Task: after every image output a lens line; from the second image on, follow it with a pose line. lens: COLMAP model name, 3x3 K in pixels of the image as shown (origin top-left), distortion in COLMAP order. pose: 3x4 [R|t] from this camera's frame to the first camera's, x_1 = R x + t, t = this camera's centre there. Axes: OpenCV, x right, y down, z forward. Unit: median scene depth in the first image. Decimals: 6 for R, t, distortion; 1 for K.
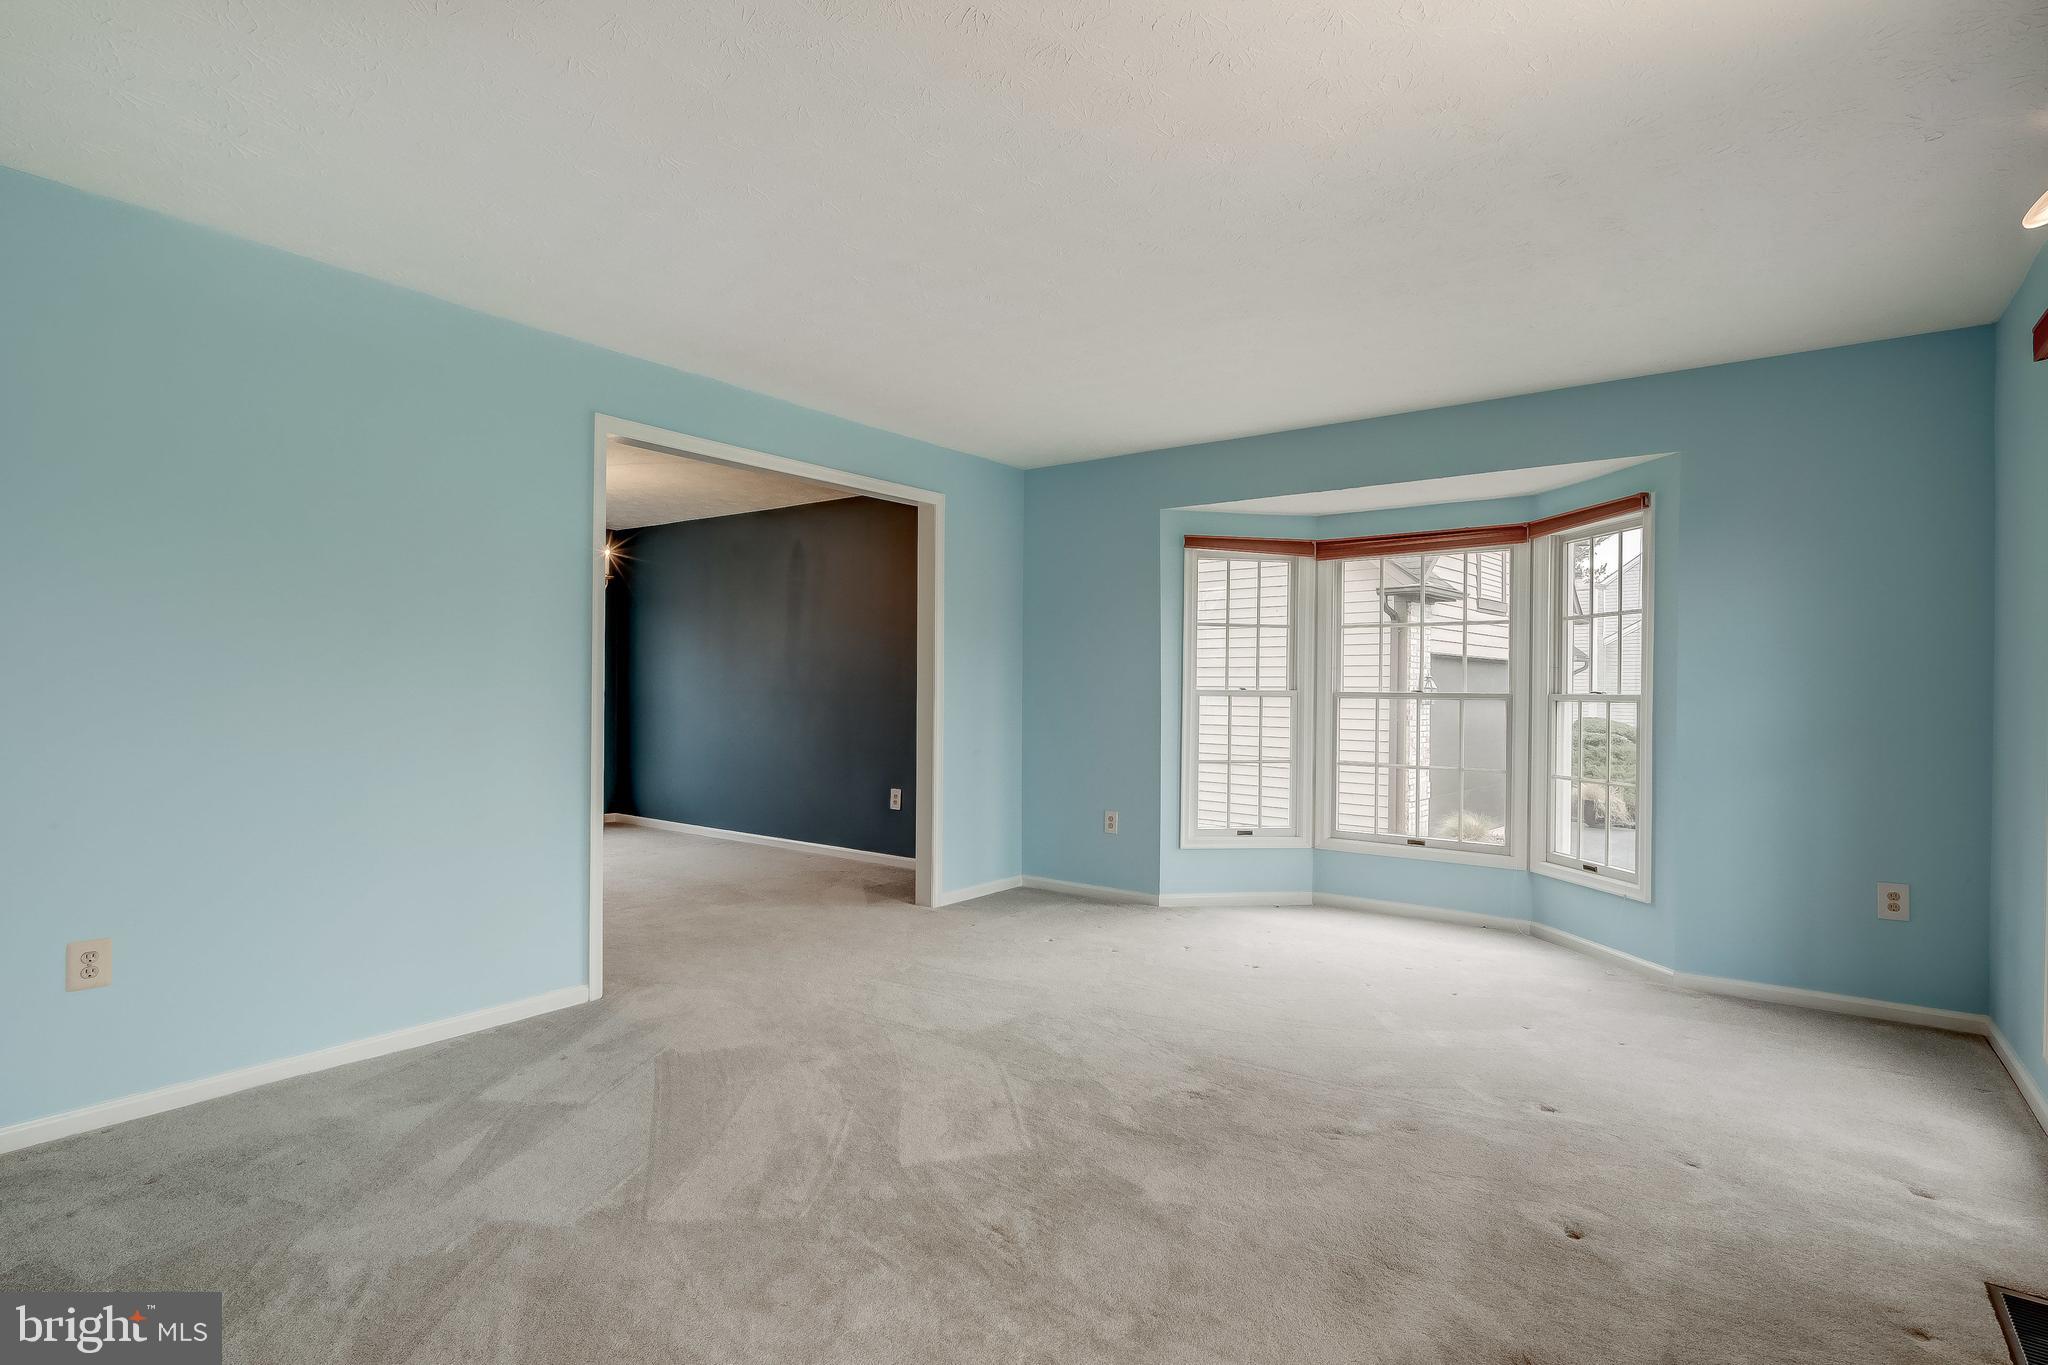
lens RADIAL K [[1002.1, 0, 1029.9], [0, 1002.1, 697.0], [0, 0, 1]] dist [0.005164, -0.004264]
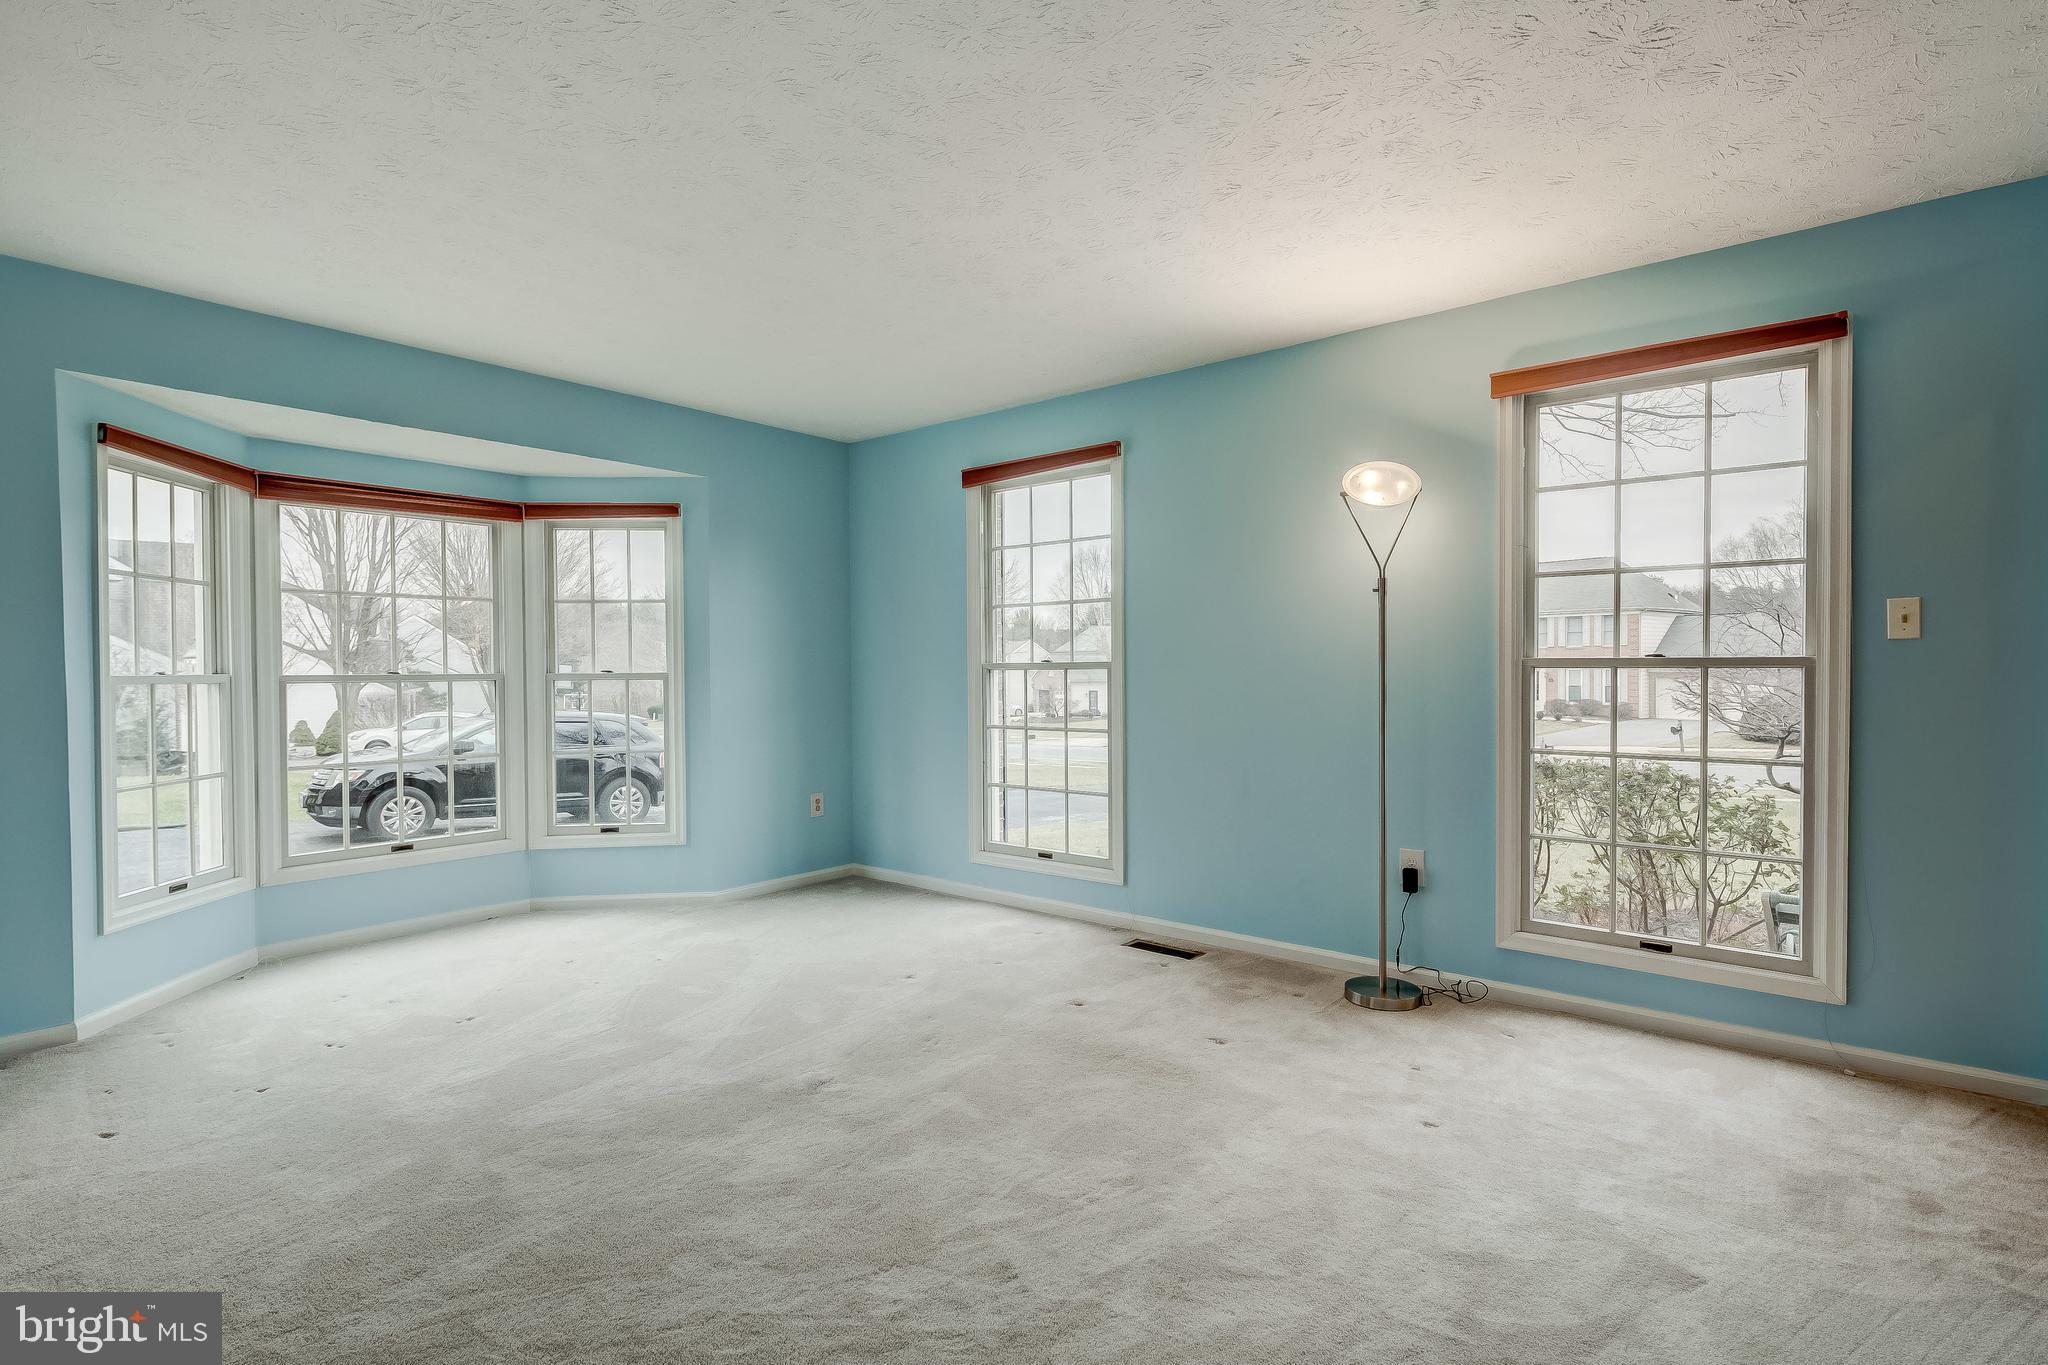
lens RADIAL K [[1002.1, 0, 1017.5], [0, 1002.1, 689.3], [0, 0, 1]] dist [0.005164, -0.004264]
pose [[0.048763, -0.029284, 0.998381, -0.474419], [0.015507, 0.999472, 0.028559, -0.008488], [-0.998690, 0.014089, 0.049191, 0.450476]]
